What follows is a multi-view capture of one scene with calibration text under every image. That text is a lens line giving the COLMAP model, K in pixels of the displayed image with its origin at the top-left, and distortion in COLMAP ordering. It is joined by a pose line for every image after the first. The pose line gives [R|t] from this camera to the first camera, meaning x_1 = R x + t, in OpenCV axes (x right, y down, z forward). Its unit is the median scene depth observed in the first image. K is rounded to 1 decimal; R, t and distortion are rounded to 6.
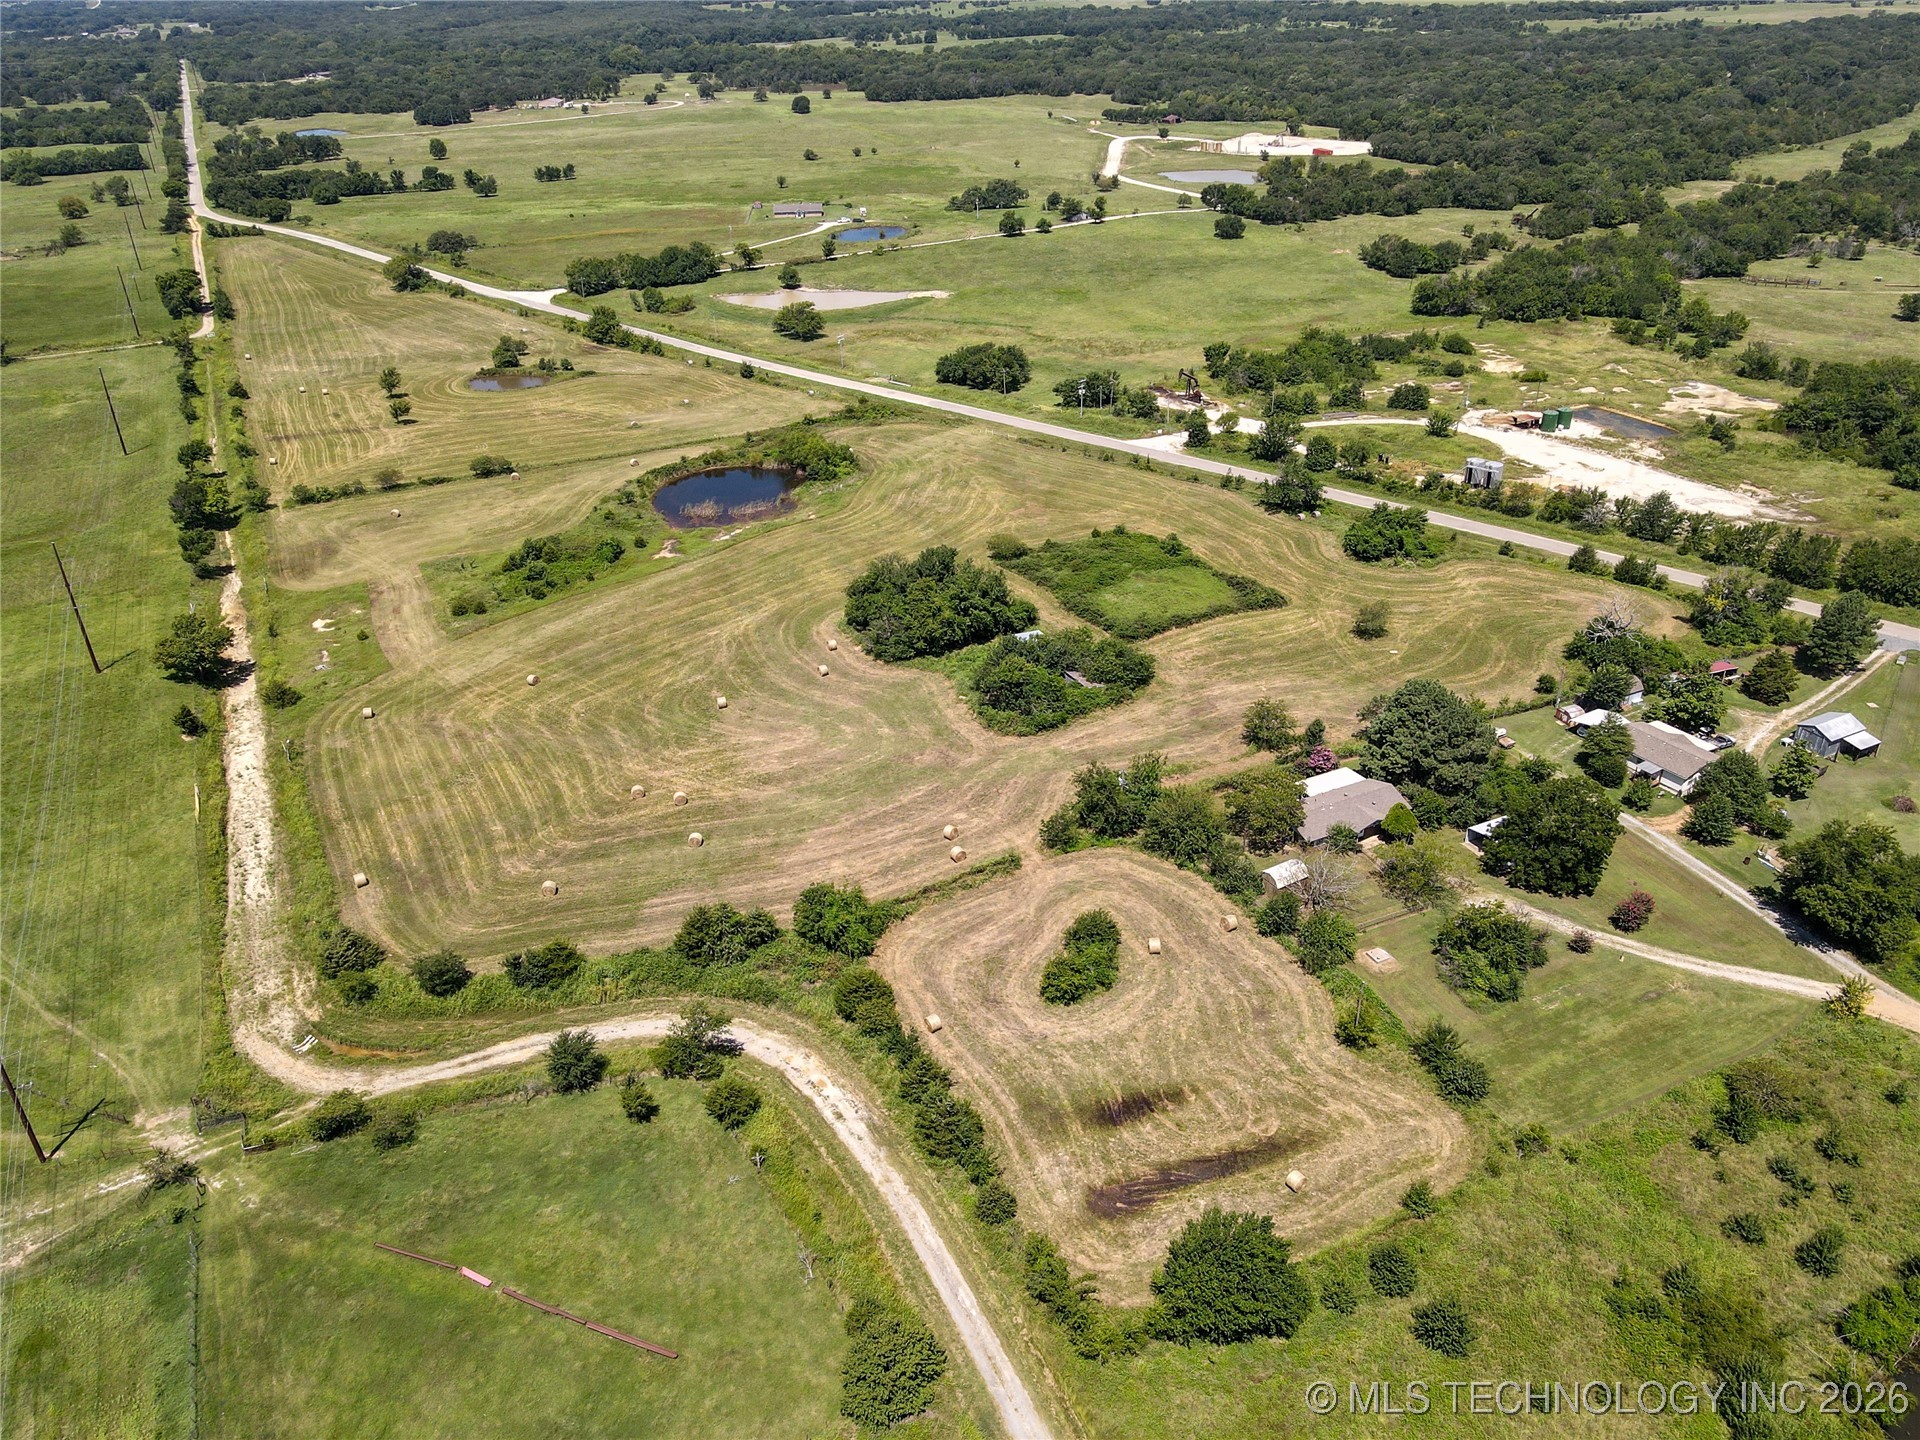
lens RADIAL K [[1401.2, 0, 960.0], [0, 1401.2, 720.0], [0, 0, 1]] dist [-0.005965, 0.034382]
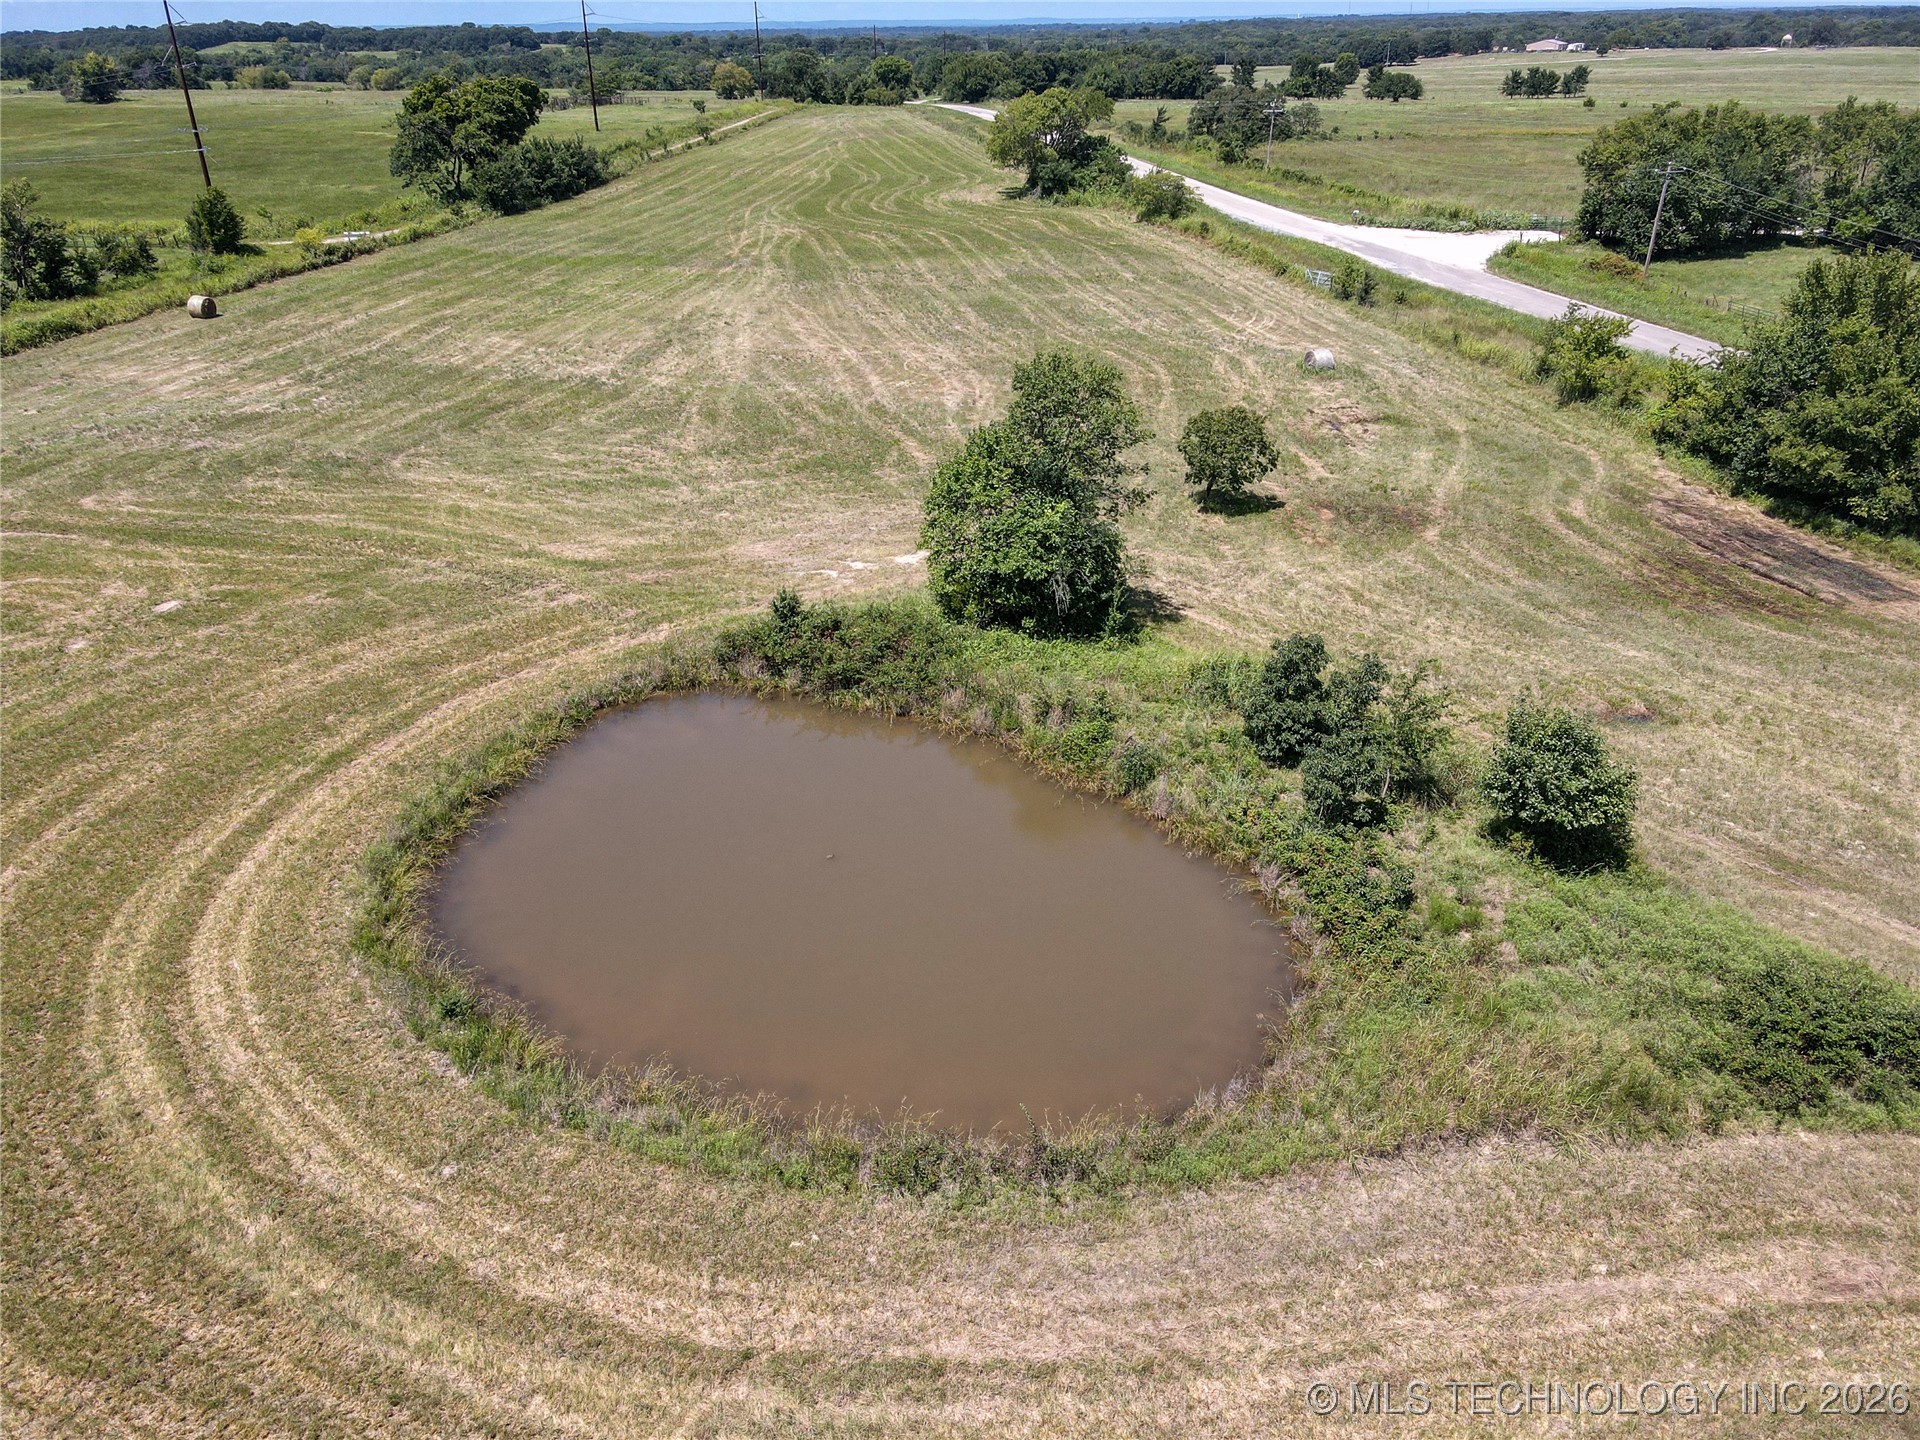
lens RADIAL K [[1401.2, 0, 960.0], [0, 1401.2, 720.0], [0, 0, 1]] dist [-0.005965, 0.034382]
pose [[0.818952, 0.267227, -0.507846, -0.323553], [-0.285769, 0.957337, 0.042917, -0.301761], [0.497648, 0.109980, 0.860378, 1.095287]]
